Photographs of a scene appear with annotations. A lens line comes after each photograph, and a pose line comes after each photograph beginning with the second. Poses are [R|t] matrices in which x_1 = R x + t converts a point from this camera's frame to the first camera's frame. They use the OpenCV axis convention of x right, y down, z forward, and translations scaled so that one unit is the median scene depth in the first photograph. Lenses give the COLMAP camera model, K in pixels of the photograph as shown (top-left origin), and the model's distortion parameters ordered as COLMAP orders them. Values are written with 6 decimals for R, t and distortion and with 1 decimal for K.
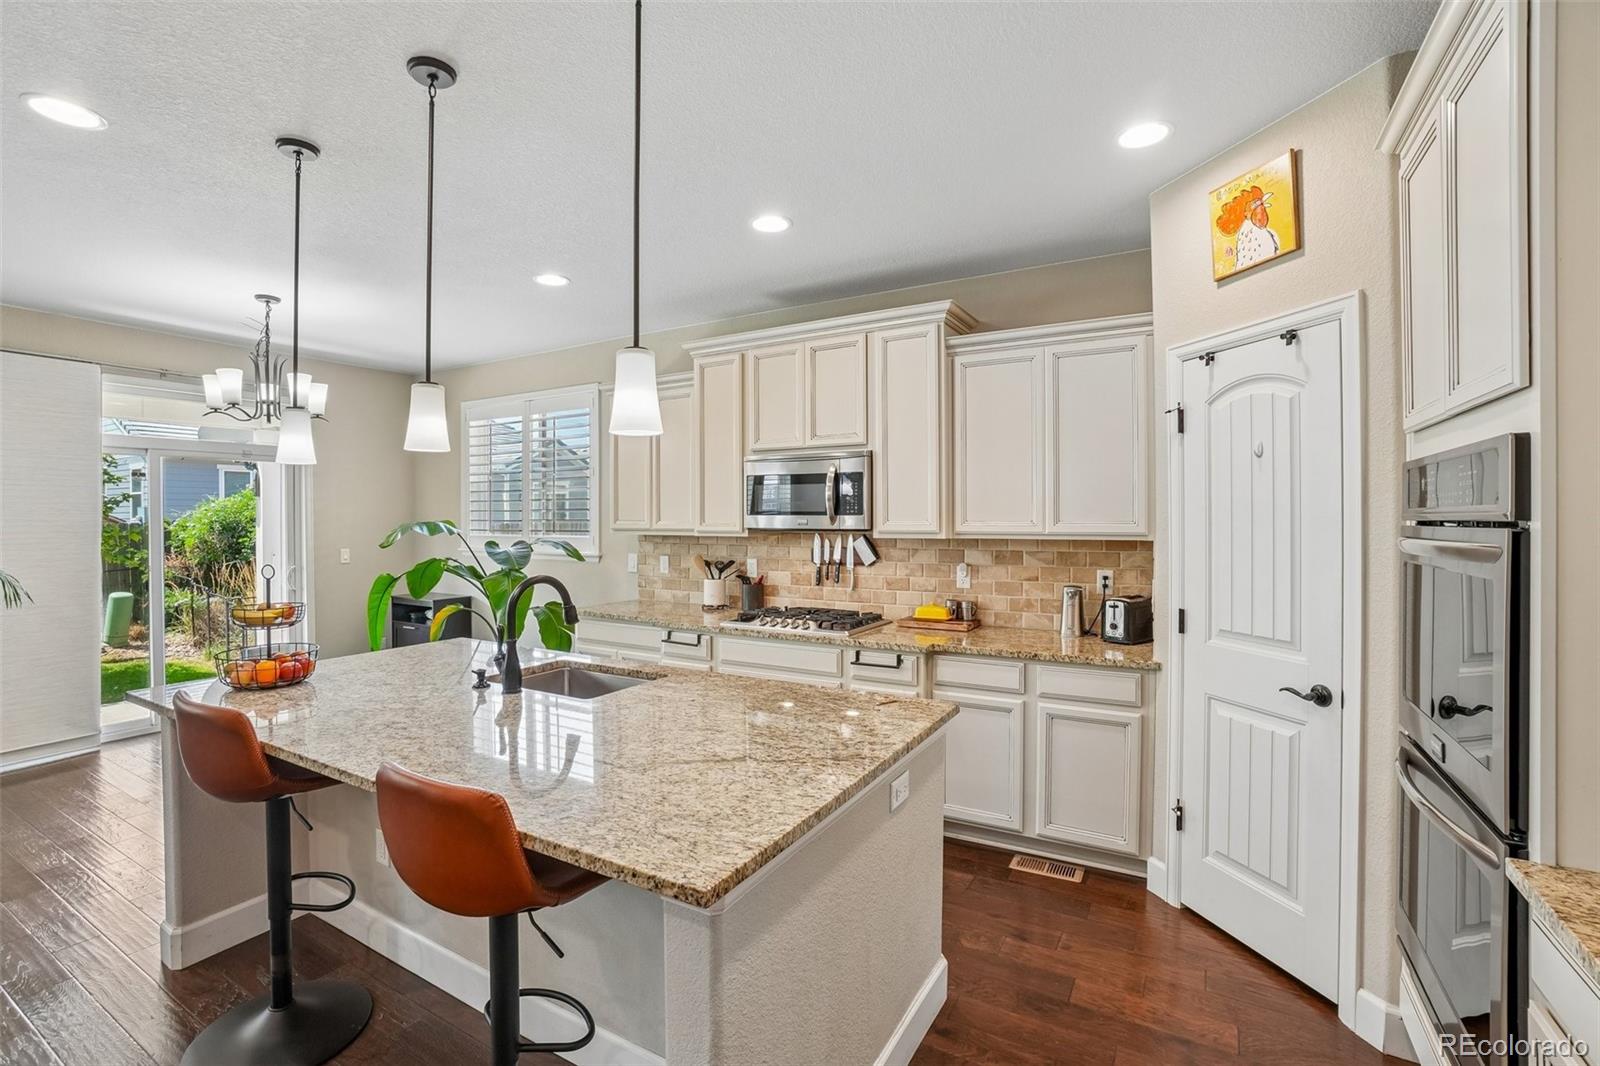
lens RADIAL K [[726.3, 0, 788.3], [0, 726.3, 522.0], [0, 0, 1]] dist [-0.067327, 0.025391]
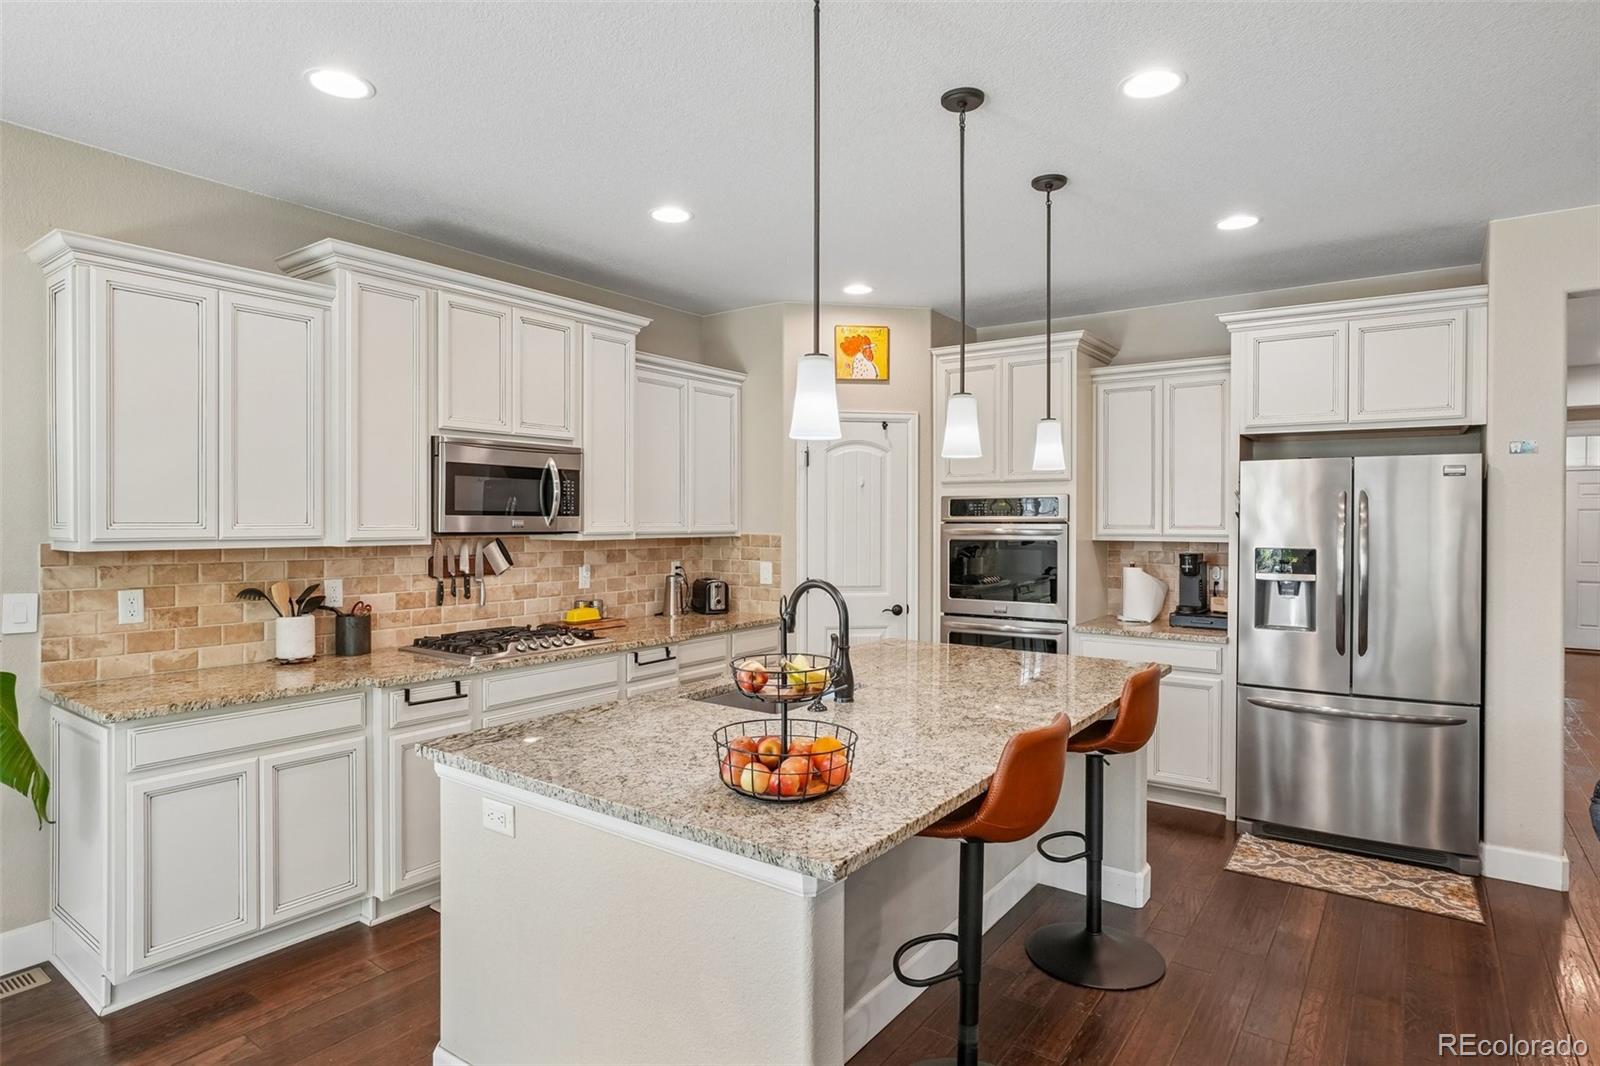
lens RADIAL K [[874.8, 0, 800.0], [0, 874.8, 533.0], [0, 0, 1]] dist [-0.029137, -0.000001]
pose [[0.087135, -0.012898, 0.996113, -0.981597], [0.003832, 0.999913, 0.012612, -0.001168], [-0.996189, 0.002718, 0.087177, 0.603104]]
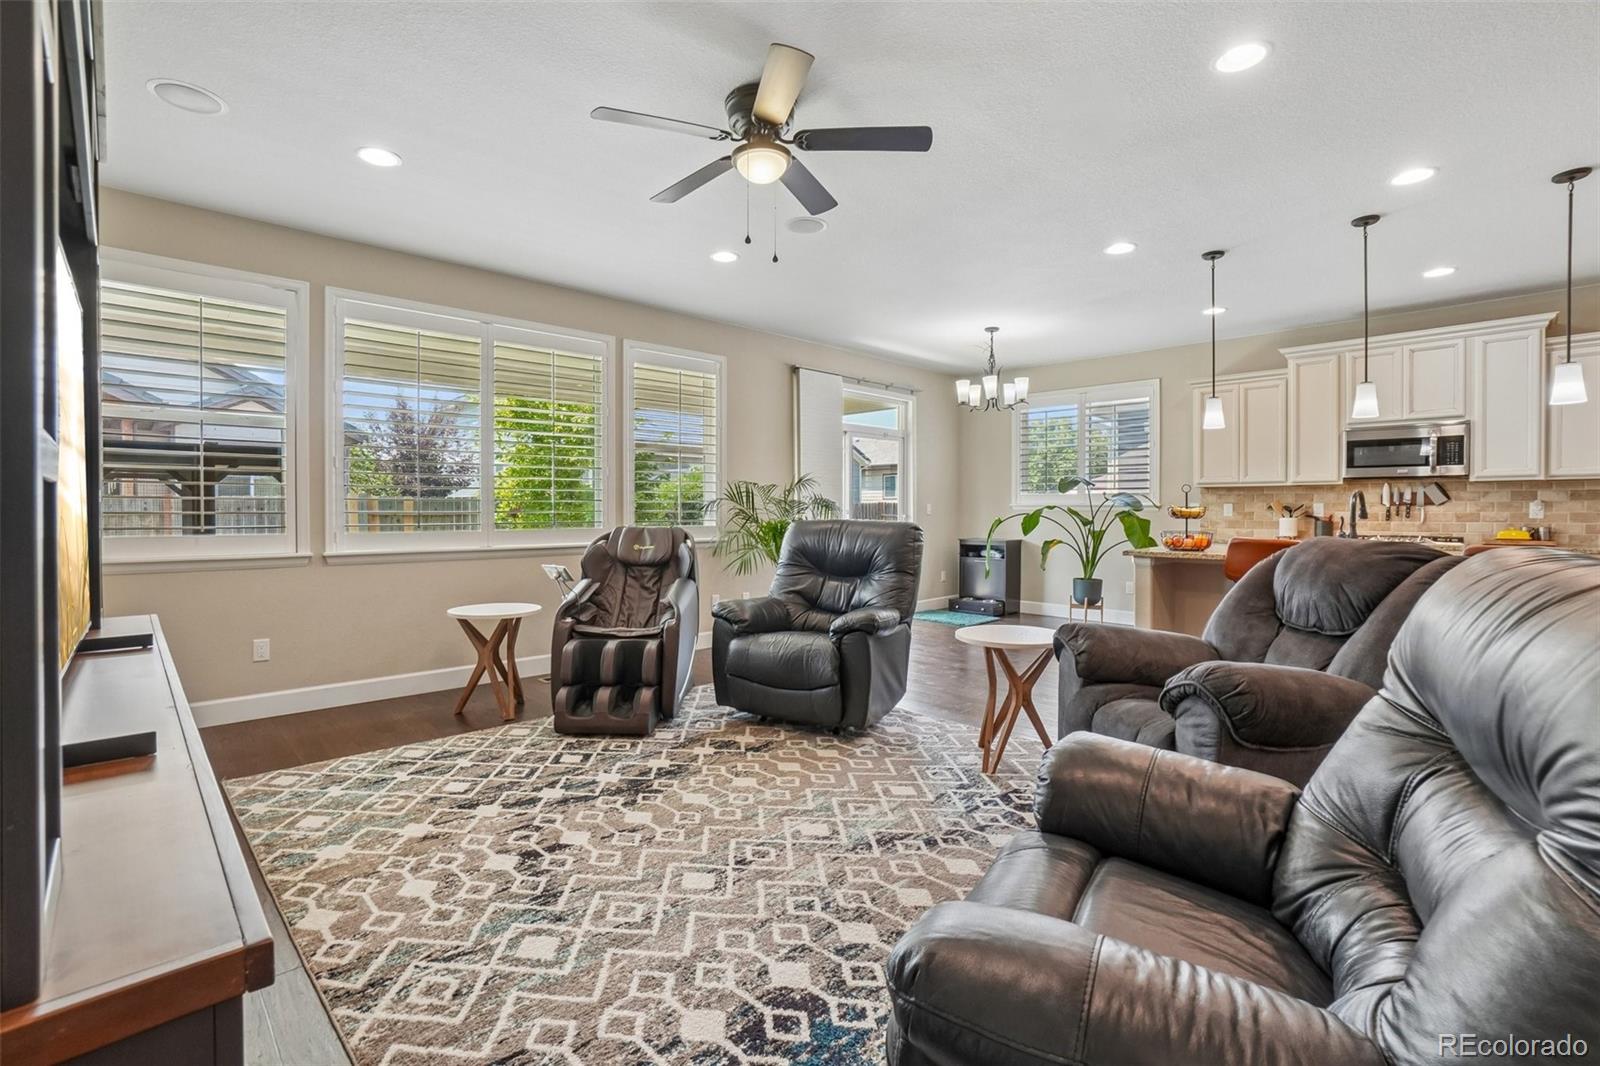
lens RADIAL K [[726.3, 0, 788.3], [0, 726.3, 522.0], [0, 0, 1]] dist [-0.067327, 0.025391]
pose [[0.965431, 0.007740, -0.260543, -0.819590], [-0.005473, 0.999941, 0.009427, 0.095856], [0.260600, -0.007675, 0.965416, -0.682170]]
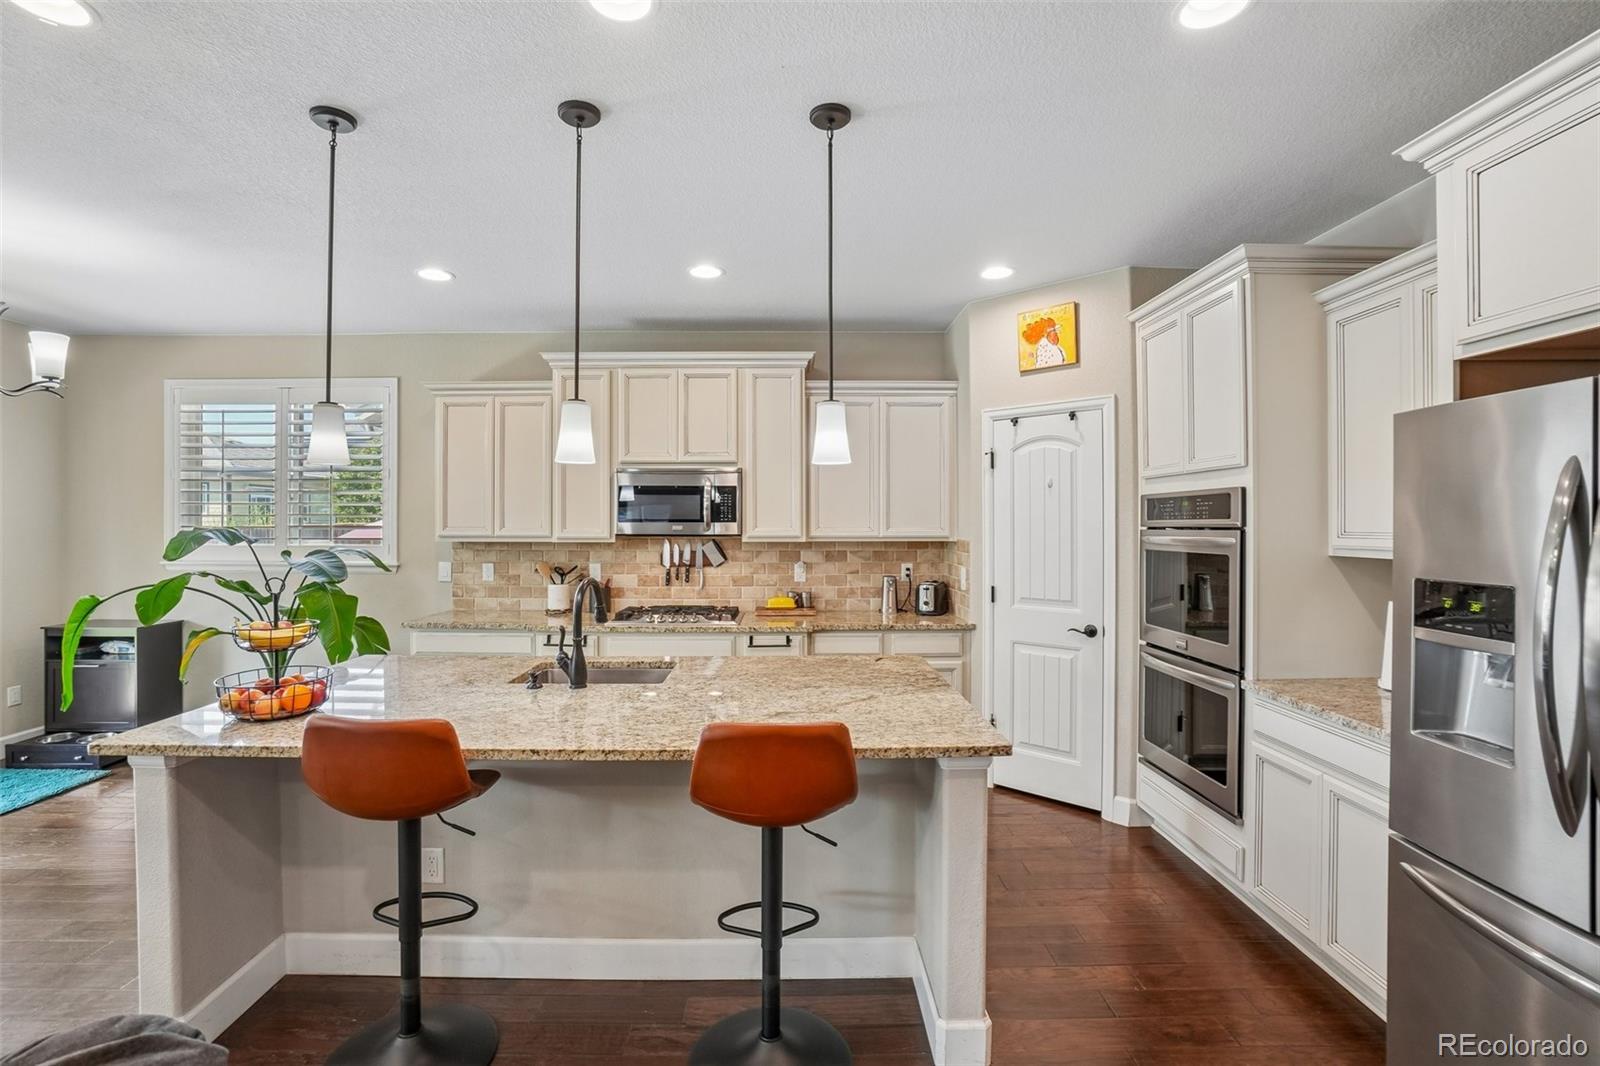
lens RADIAL K [[726.3, 0, 788.3], [0, 726.3, 522.0], [0, 0, 1]] dist [-0.067327, 0.025391]
pose [[0.855591, 0.003604, 0.517639, -0.427859], [0.001614, 0.999952, -0.009630, 0.001152], [-0.517649, 0.009075, 0.855545, -0.053723]]
